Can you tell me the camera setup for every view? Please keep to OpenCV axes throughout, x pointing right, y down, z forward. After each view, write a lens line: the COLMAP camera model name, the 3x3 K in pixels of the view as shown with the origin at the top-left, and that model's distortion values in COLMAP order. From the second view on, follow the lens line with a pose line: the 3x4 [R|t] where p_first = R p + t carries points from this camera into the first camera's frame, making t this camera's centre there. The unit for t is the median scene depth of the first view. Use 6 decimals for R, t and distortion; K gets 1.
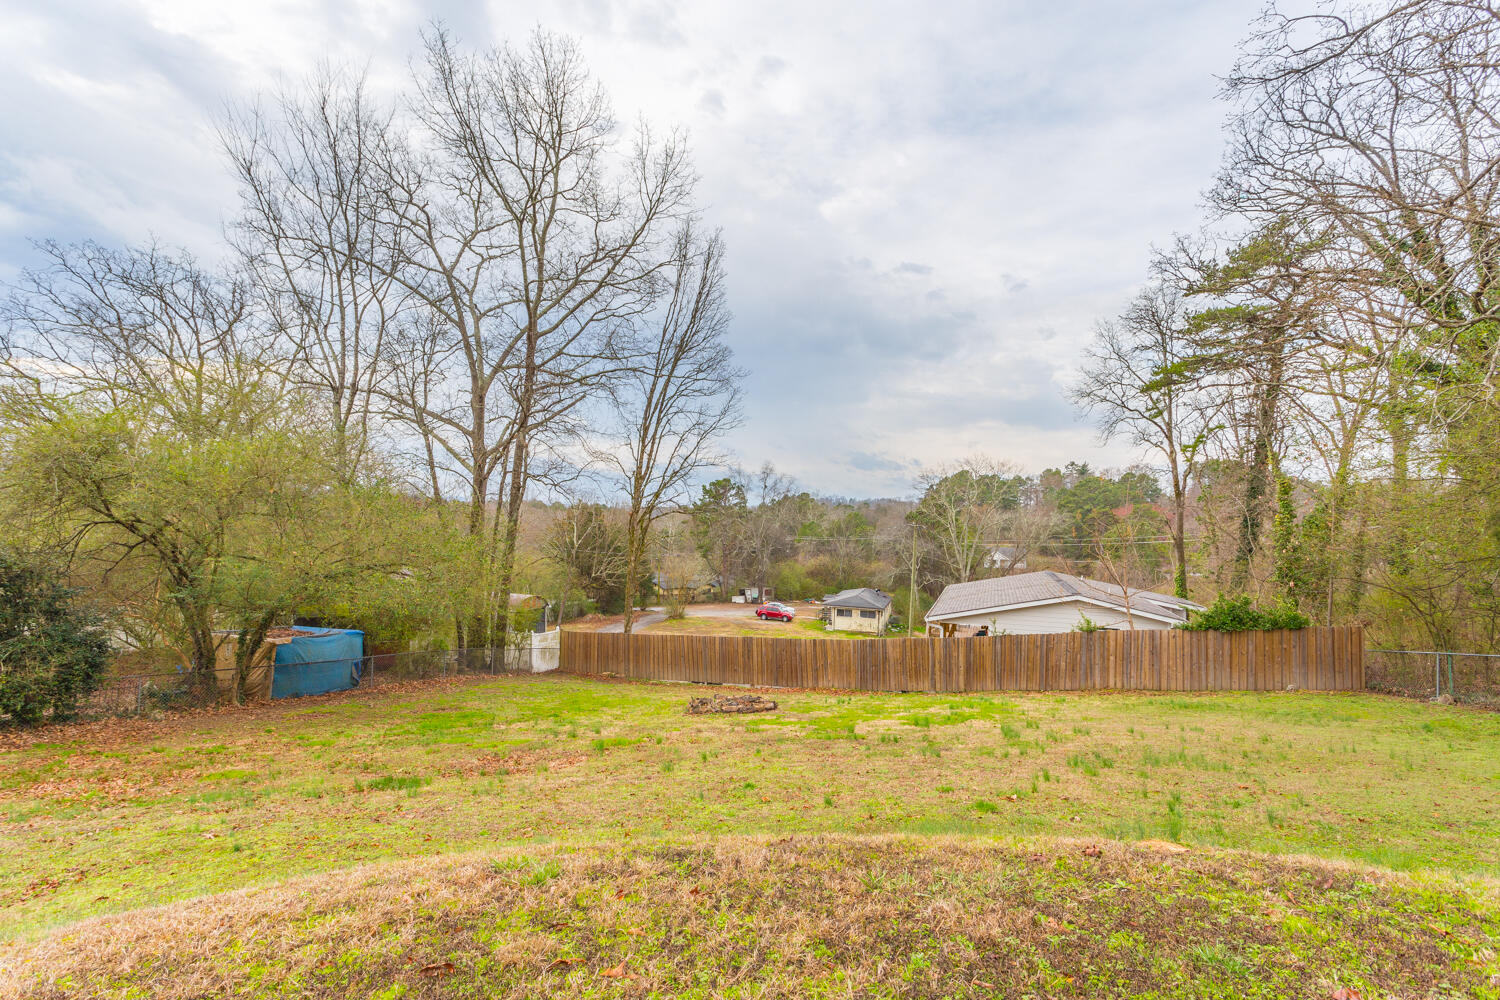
lens RADIAL K [[703.7, 0, 750.0], [0, 703.7, 500.0], [0, 0, 1]] dist [0.001784, 0.000276]
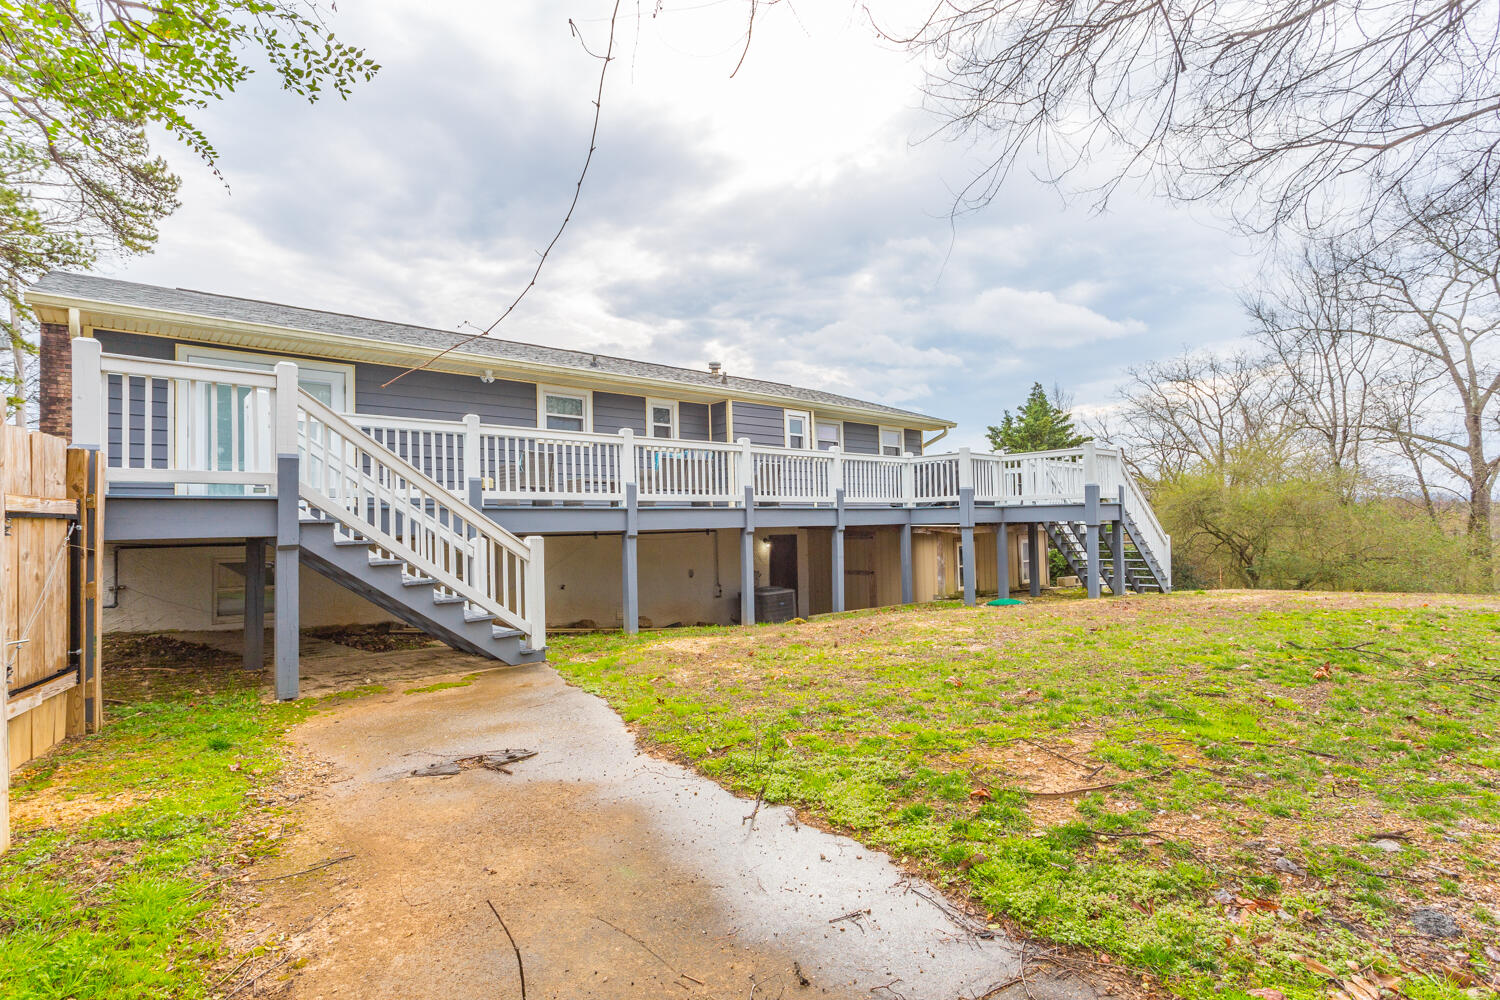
lens RADIAL K [[716.6, 0, 708.6], [0, 716.6, 511.7], [0, 0, 1]] dist [0.001023, -0.000226]
pose [[0.312494, -0.051500, -0.948523, 0.077233], [0.050922, 0.998002, -0.037410, -0.003114], [0.948554, -0.036610, 0.314492, -0.130692]]
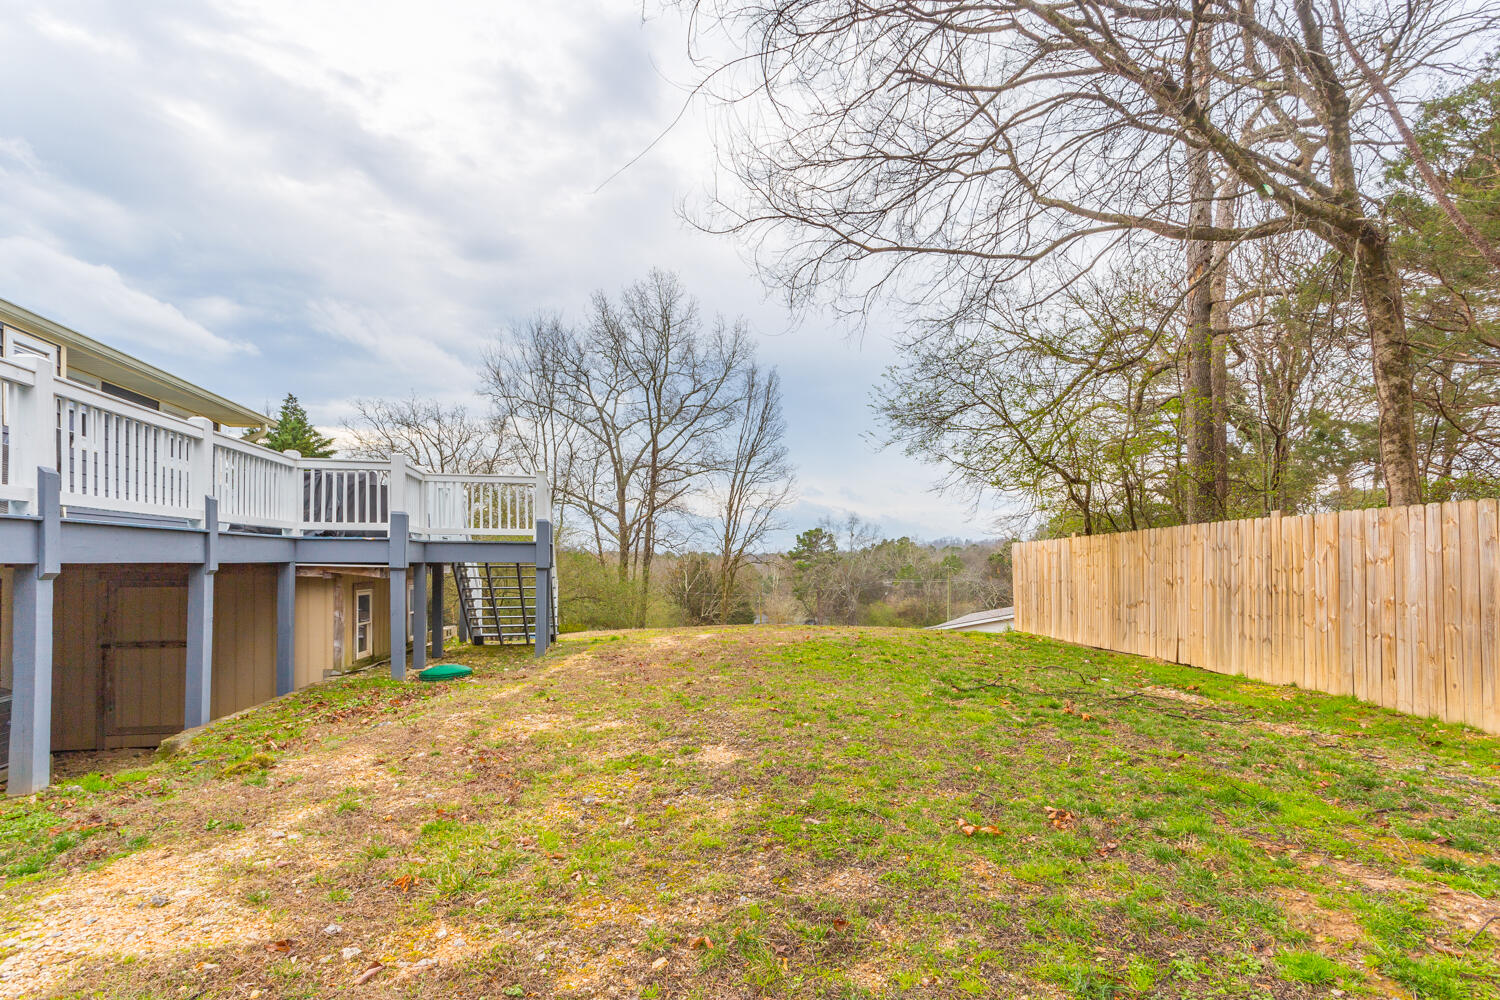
lens RADIAL K [[738.9, 0, 752.2], [0, 738.9, 548.0], [0, 0, 1]] dist [-0.001120, 0.000075]
pose [[0.987672, -0.029038, -0.153820, 0.033255], [0.029741, 0.999555, 0.002272, -0.004111], [0.153686, -0.006819, 0.988096, -0.131518]]
